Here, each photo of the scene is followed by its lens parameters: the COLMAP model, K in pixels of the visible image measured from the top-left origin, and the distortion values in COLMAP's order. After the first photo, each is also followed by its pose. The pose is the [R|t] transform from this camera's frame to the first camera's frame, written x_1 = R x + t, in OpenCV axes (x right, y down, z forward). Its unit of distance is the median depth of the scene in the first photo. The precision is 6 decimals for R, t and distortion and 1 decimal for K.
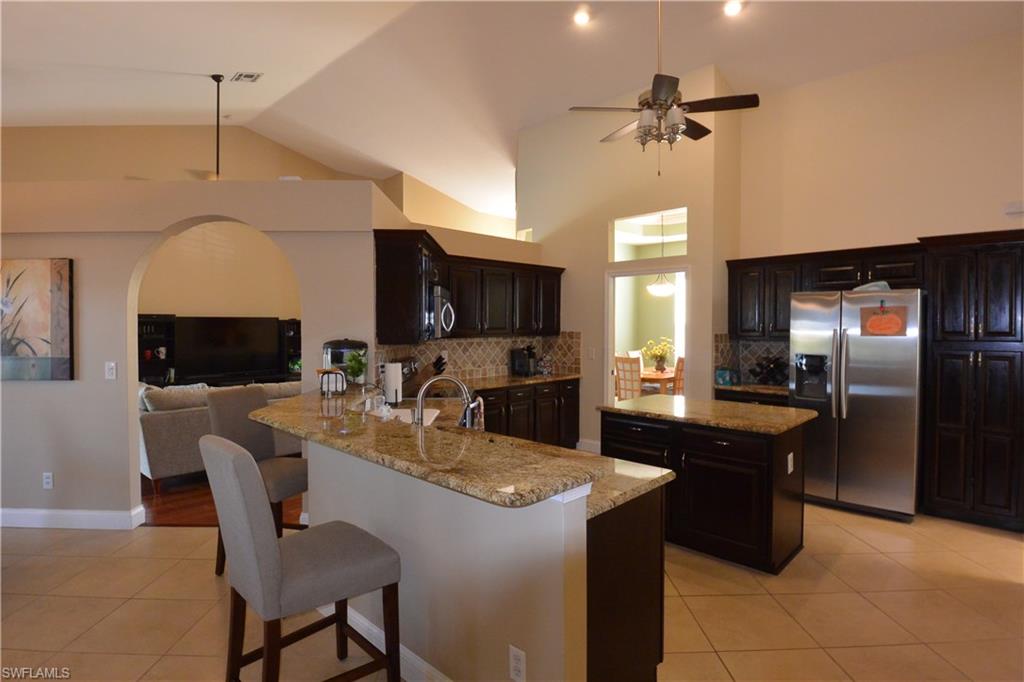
lens RADIAL K [[527.0, 0, 511.8], [0, 527.0, 335.0], [0, 0, 1]] dist [-0.012901, -0.001562]
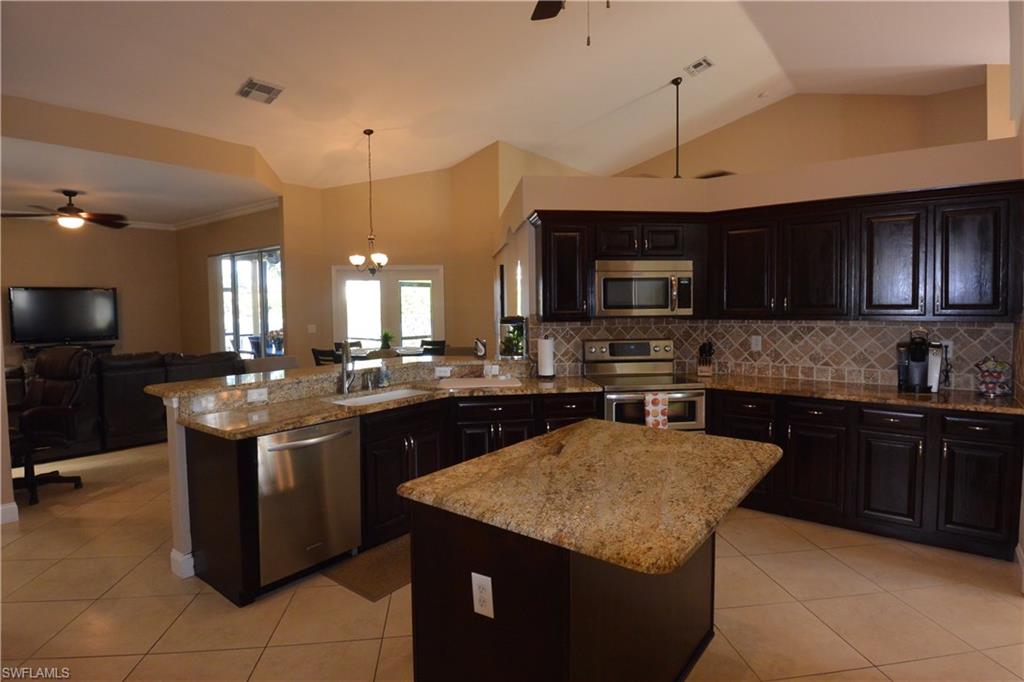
lens RADIAL K [[527.0, 0, 514.5], [0, 527.0, 339.9], [0, 0, 1]] dist [-0.012901, -0.001562]
pose [[0.105456, 0.063317, -0.992406, 0.557547], [-0.008514, 0.997992, 0.062769, -0.008728], [0.994387, 0.001830, 0.105784, 0.549816]]
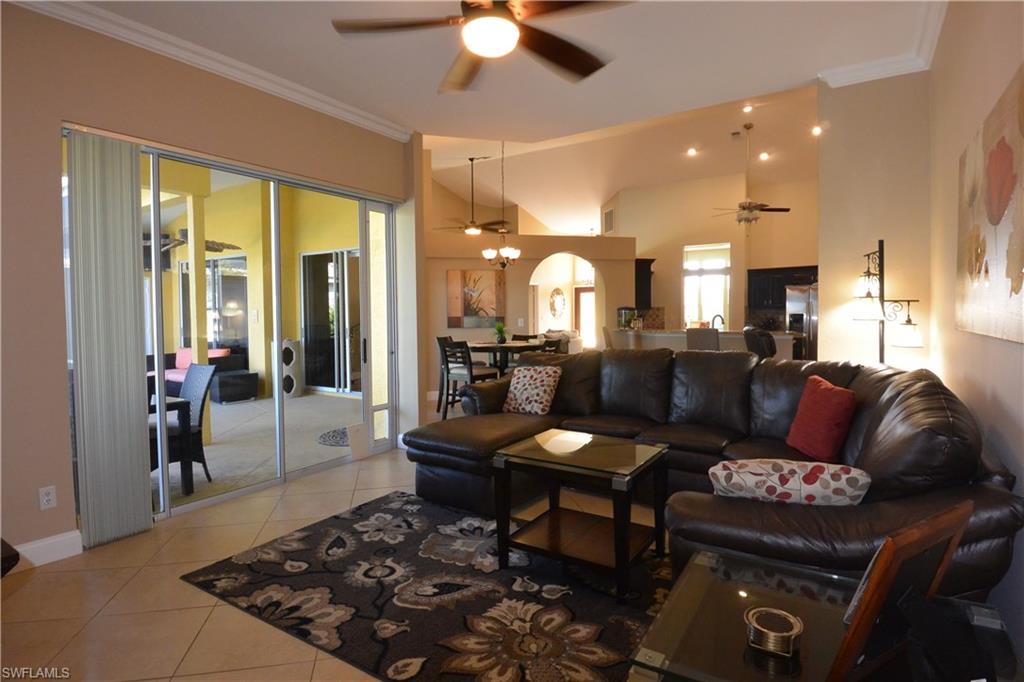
lens RADIAL K [[527.0, 0, 512.7], [0, 527.0, 335.2], [0, 0, 1]] dist [-0.012901, -0.001562]
pose [[0.976878, -0.020799, 0.212784, -0.806522], [0.017271, 0.999681, 0.018428, 0.050844], [-0.213099, -0.014327, 0.976925, -0.696543]]
